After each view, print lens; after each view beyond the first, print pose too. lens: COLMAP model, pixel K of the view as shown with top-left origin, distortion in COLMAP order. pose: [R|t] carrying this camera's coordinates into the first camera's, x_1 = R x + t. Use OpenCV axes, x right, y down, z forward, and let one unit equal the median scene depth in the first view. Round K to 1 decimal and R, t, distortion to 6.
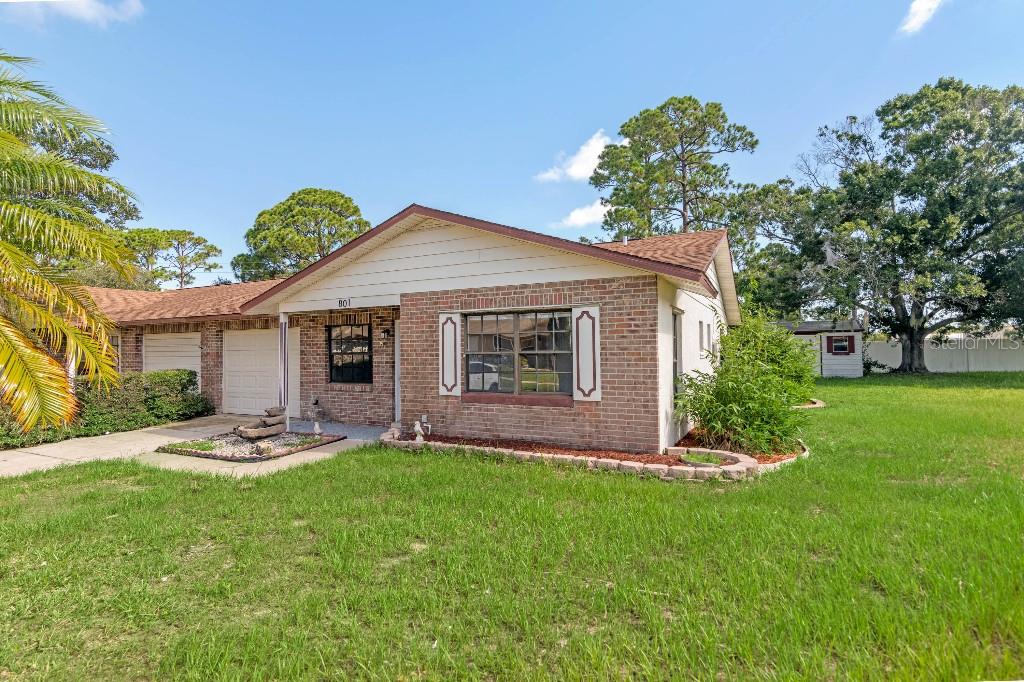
lens RADIAL K [[474.9, 0, 512.4], [0, 474.9, 343.8], [0, 0, 1]] dist [0.013337, -0.000432]
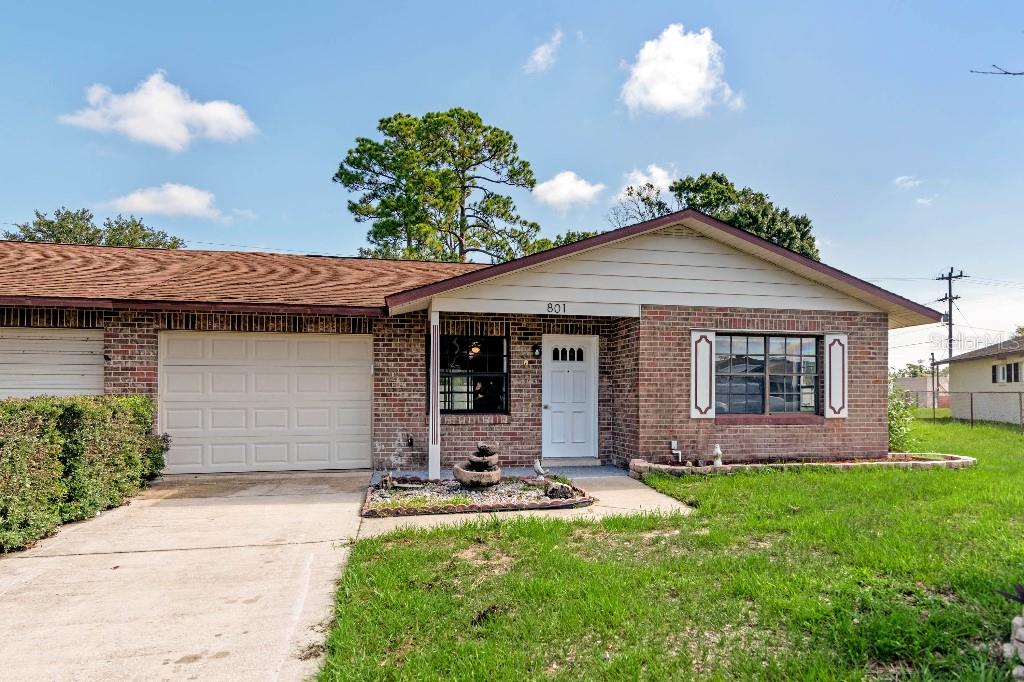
lens RADIAL K [[570.3, 0, 515.4], [0, 570.3, 393.8], [0, 0, 1]] dist [0.012217, 0.000119]
pose [[0.798670, 0.012389, 0.601642, -1.109636], [-0.020233, 0.999776, 0.006271, 0.060305], [-0.601430, -0.017181, 0.798741, 0.319263]]
